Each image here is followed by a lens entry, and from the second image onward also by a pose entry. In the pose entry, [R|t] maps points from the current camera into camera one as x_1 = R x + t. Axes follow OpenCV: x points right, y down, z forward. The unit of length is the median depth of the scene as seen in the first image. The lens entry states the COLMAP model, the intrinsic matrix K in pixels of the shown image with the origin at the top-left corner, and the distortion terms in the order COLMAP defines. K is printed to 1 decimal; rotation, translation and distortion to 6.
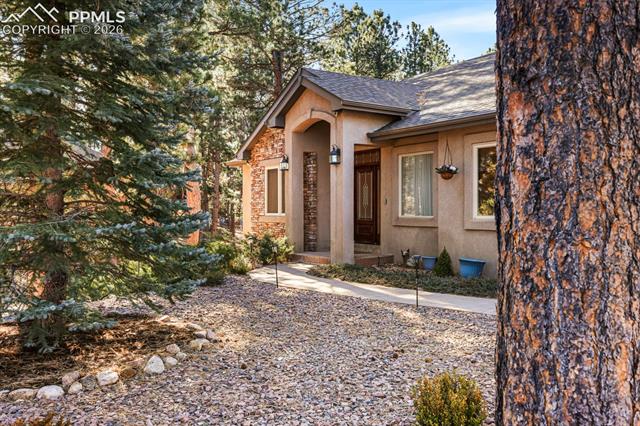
lens RADIAL K [[623.0, 0, 320.0], [0, 623.0, 213.0], [0, 0, 1]] dist [0.001279, 0.000181]
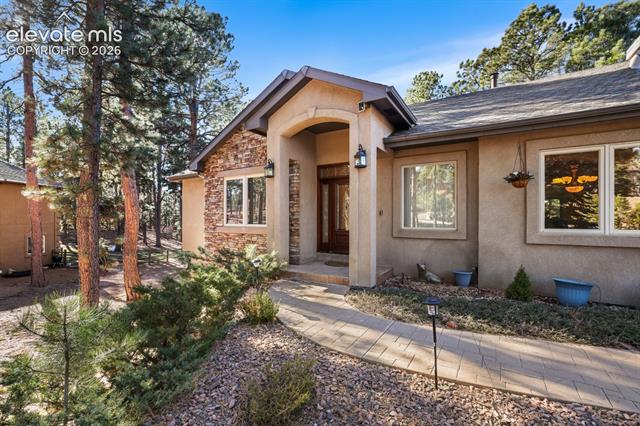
lens RADIAL K [[265.7, 0, 320.0], [0, 265.7, 213.0], [0, 0, 1]] dist [-0.001435, -0.000099]
pose [[0.887903, -0.000723, 0.460030, -0.186905], [0.006761, 0.999911, -0.011477, -0.014686], [-0.459981, 0.013300, 0.887829, 0.696817]]
